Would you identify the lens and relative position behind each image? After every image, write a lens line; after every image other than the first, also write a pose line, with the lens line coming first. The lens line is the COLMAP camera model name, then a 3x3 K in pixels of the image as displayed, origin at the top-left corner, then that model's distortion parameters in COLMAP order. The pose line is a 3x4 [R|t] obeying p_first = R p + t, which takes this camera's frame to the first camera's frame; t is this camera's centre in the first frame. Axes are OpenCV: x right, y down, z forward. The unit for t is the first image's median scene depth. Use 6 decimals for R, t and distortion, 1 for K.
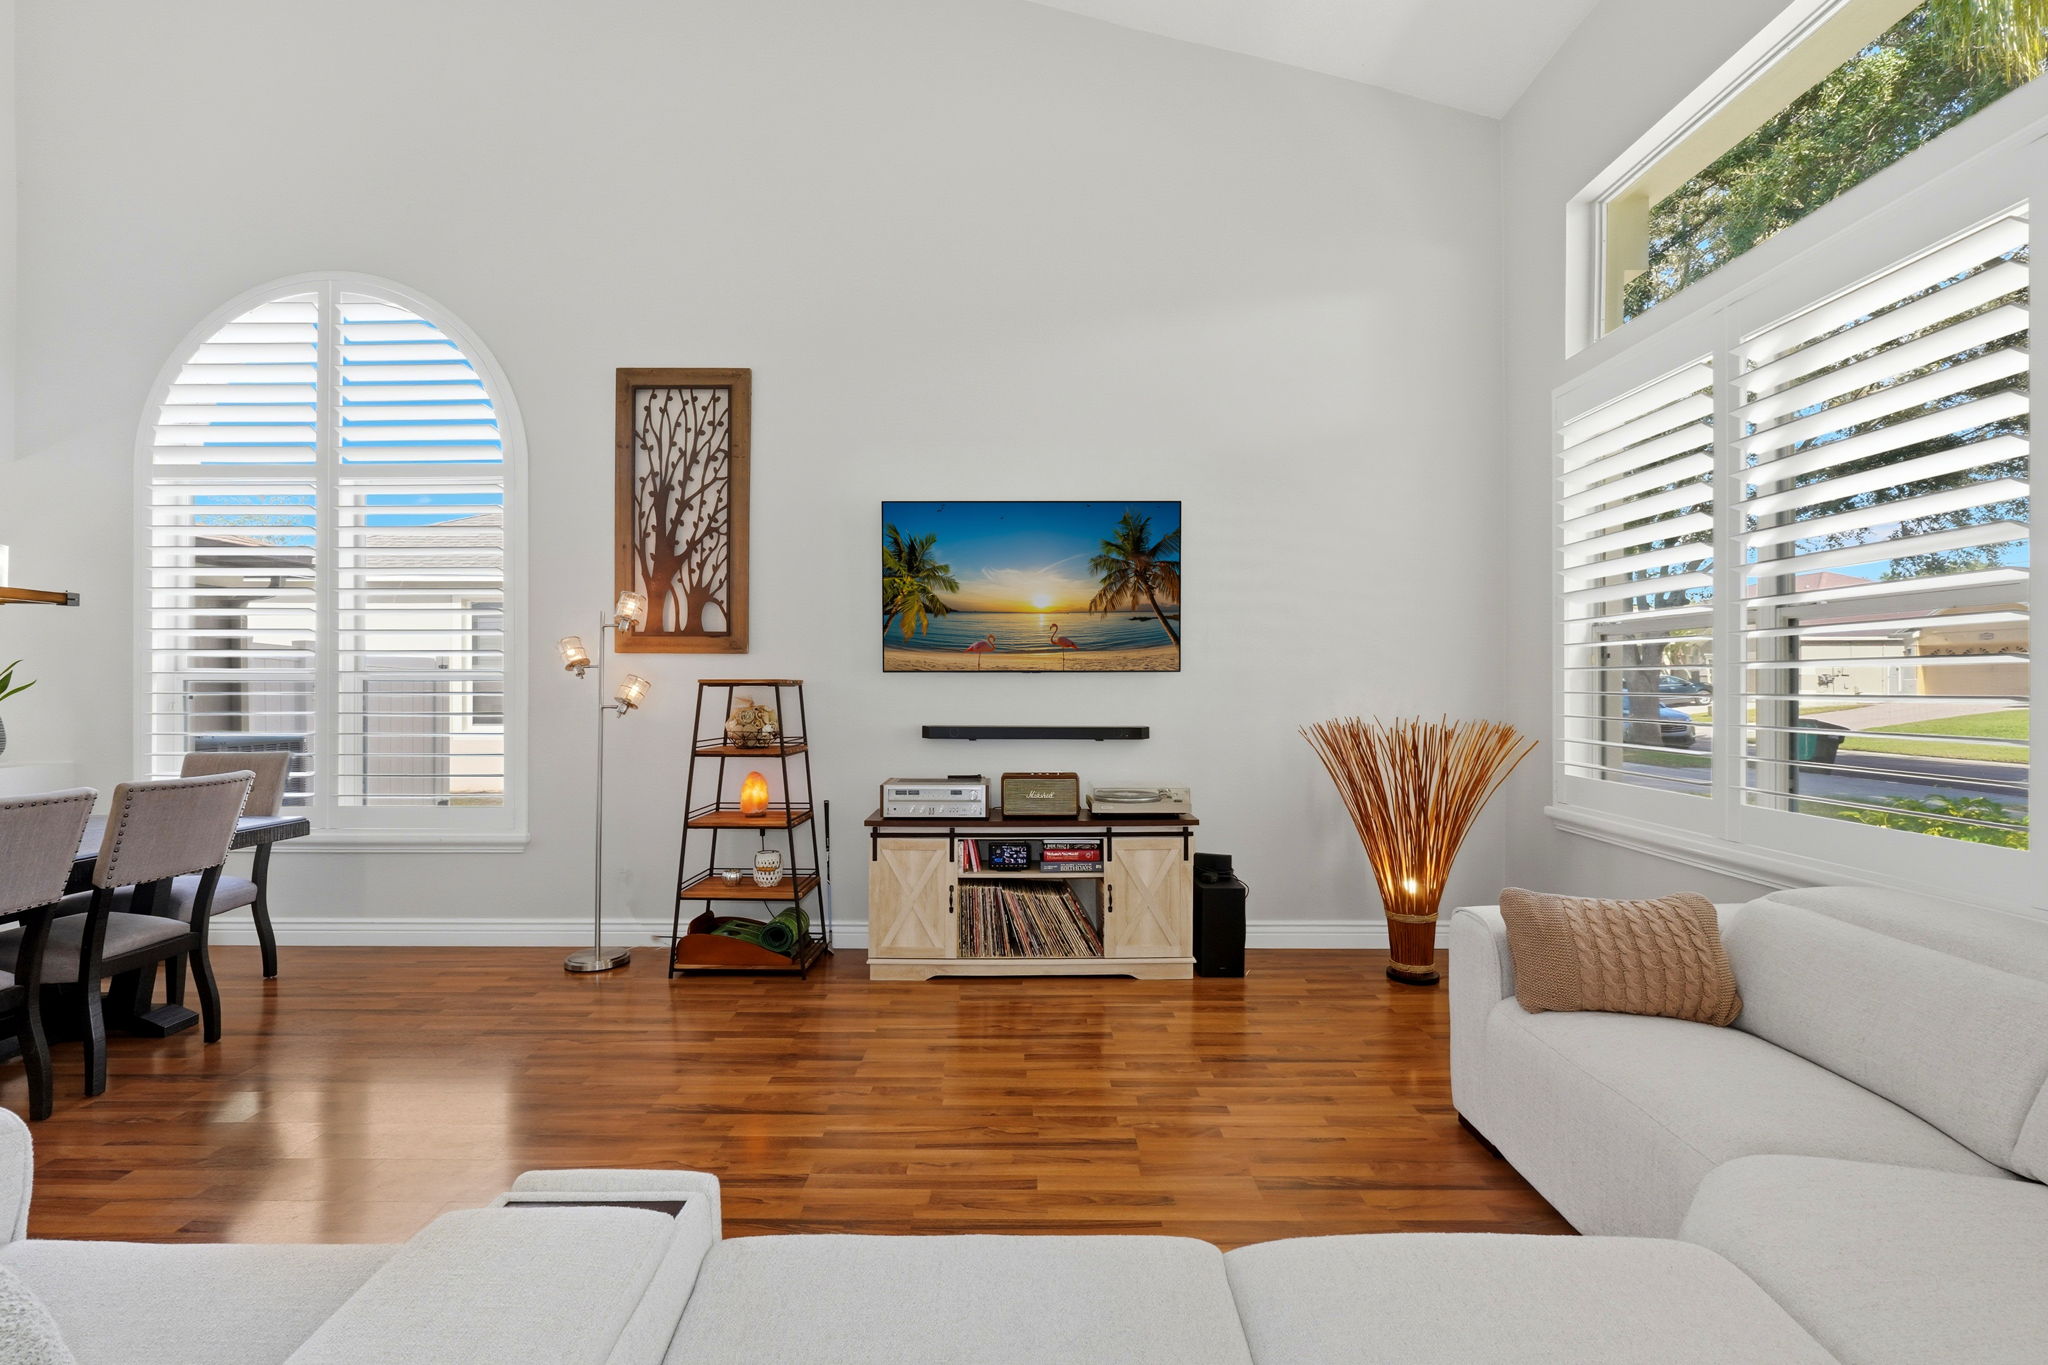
lens RADIAL K [[886.4, 0, 1014.0], [0, 886.4, 691.3], [0, 0, 1]] dist [-0.021534, 0.006359]
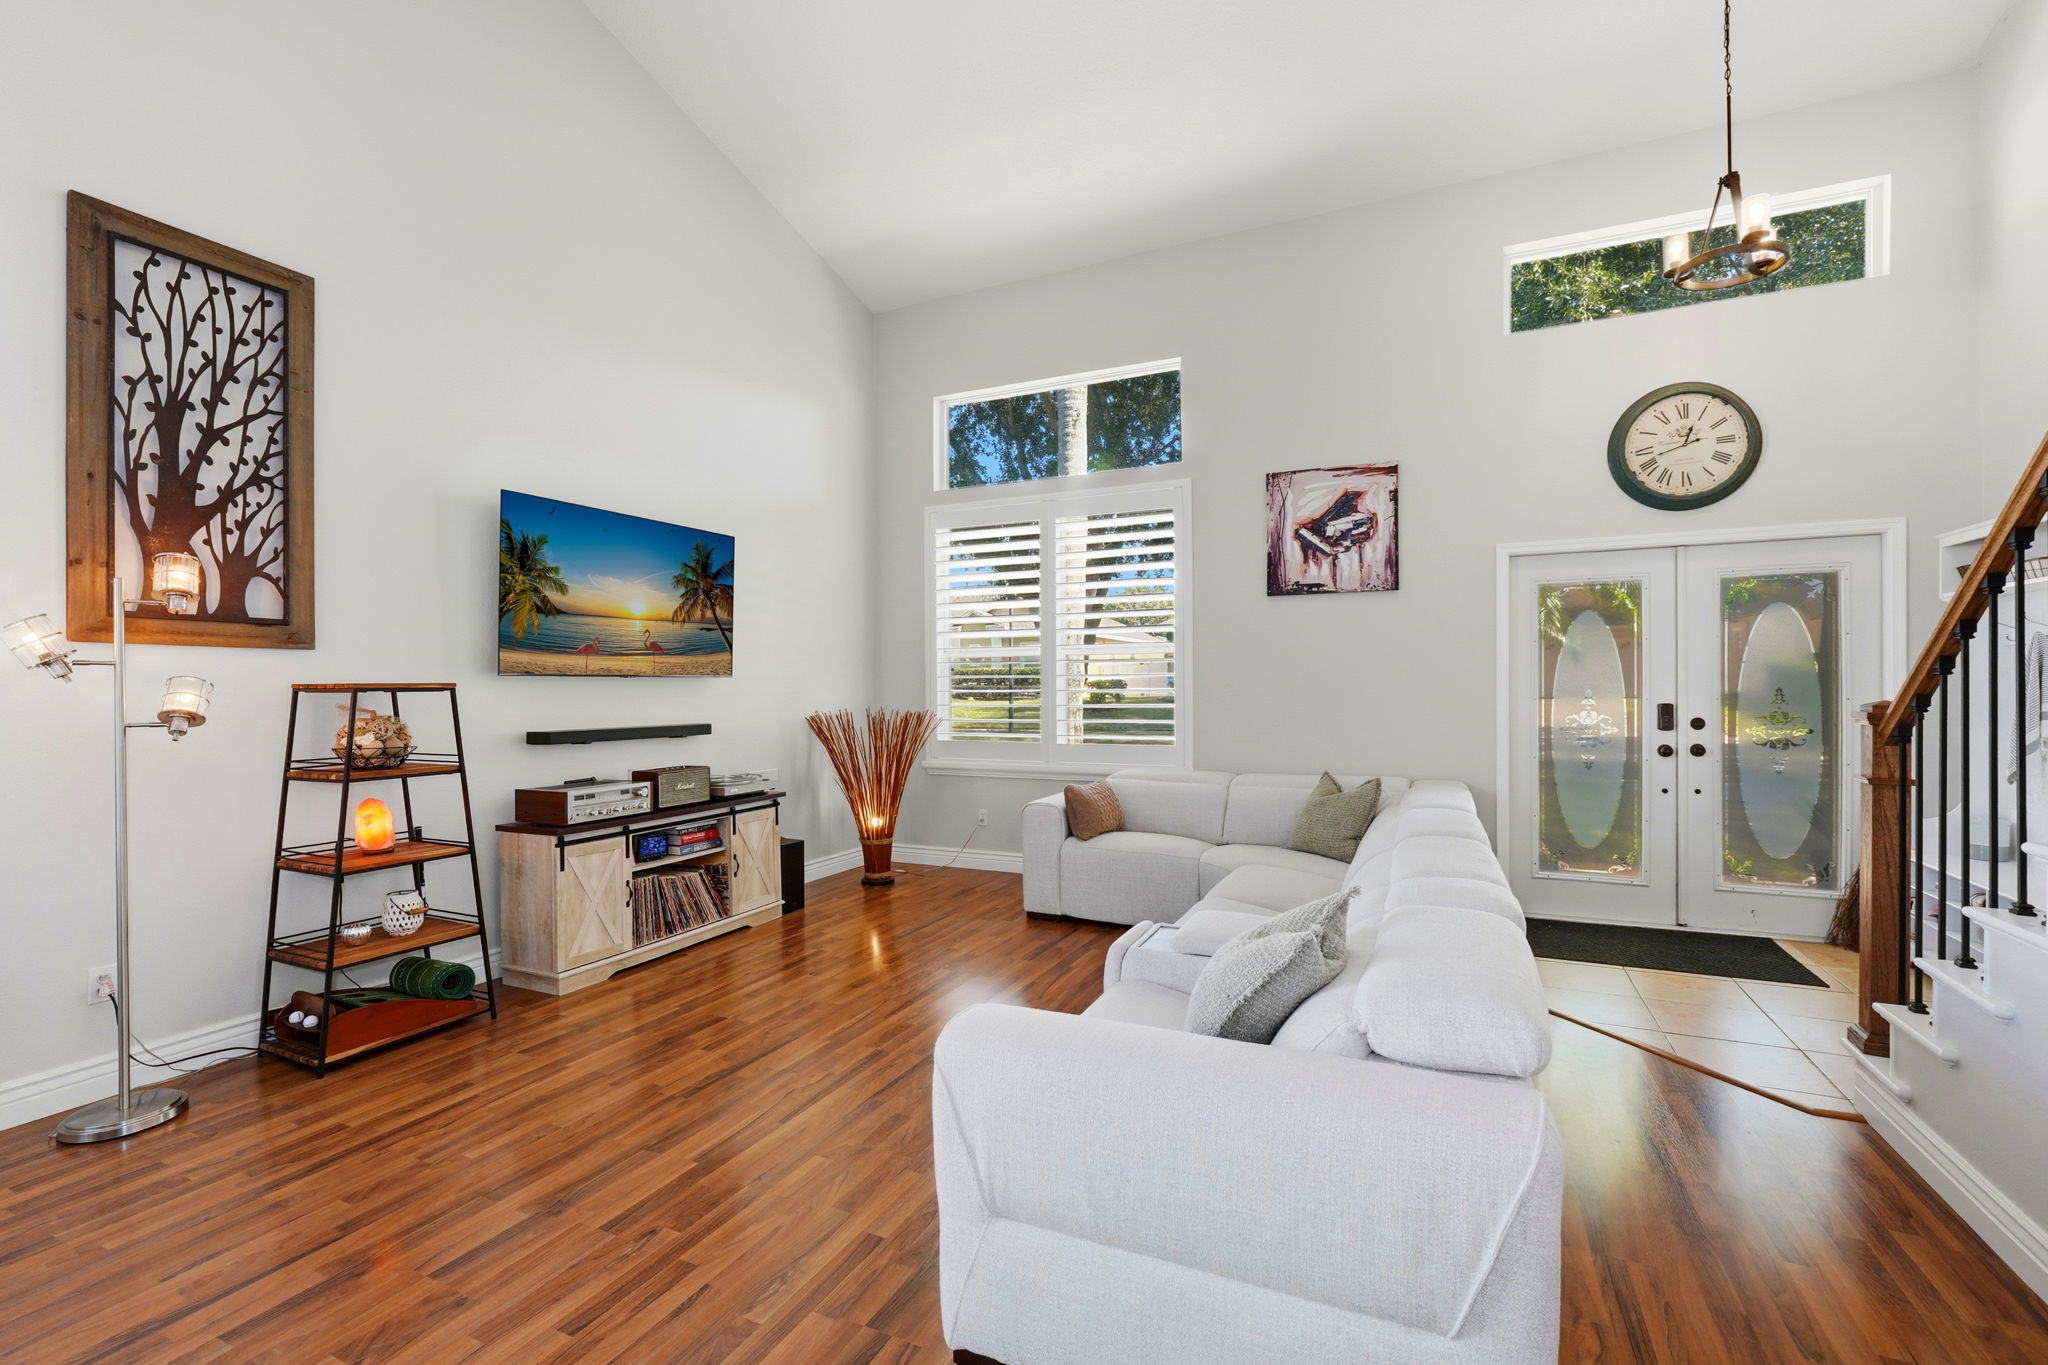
lens RADIAL K [[924.5, 0, 1024.0], [0, 924.5, 682.5], [0, 0, 1]] dist [0.003010, 0.000998]
pose [[0.415872, -0.000051, 0.909423, -0.778129], [0.012317, 0.999909, -0.005576, -0.001896], [-0.909340, 0.013520, 0.415834, 0.106880]]
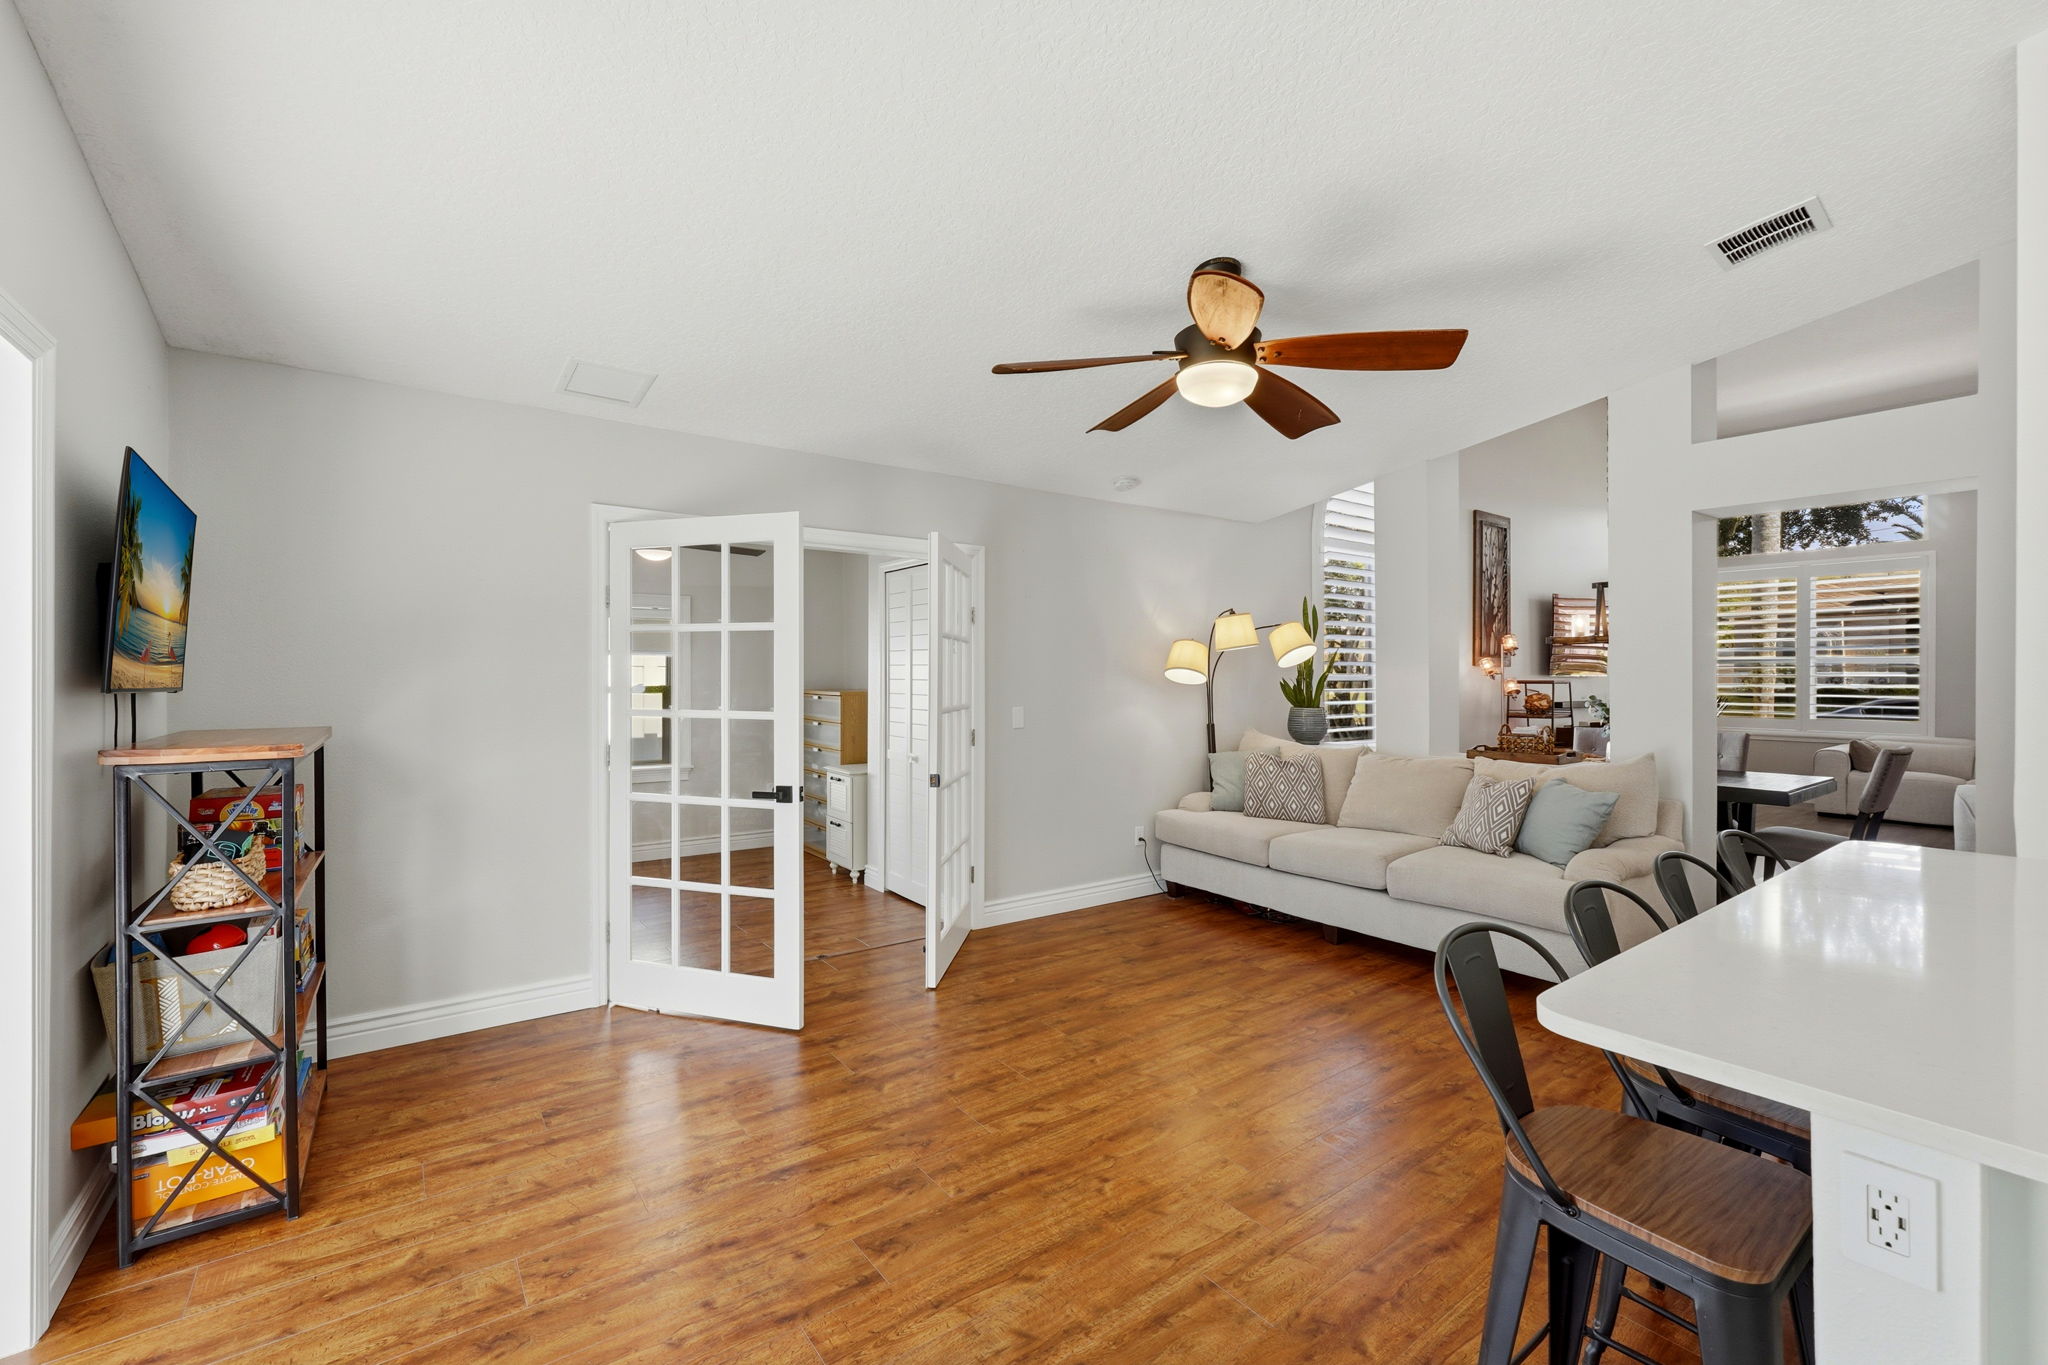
lens RADIAL K [[907.0, 0, 1011.5], [0, 907.0, 680.7], [0, 0, 1]] dist [-0.020179, 0.007339]
pose [[0.803146, -0.003877, 0.595770, -2.358222], [0.004835, 0.999988, -0.000011, -0.016480], [-0.595763, 0.002889, 0.803155, 0.065670]]
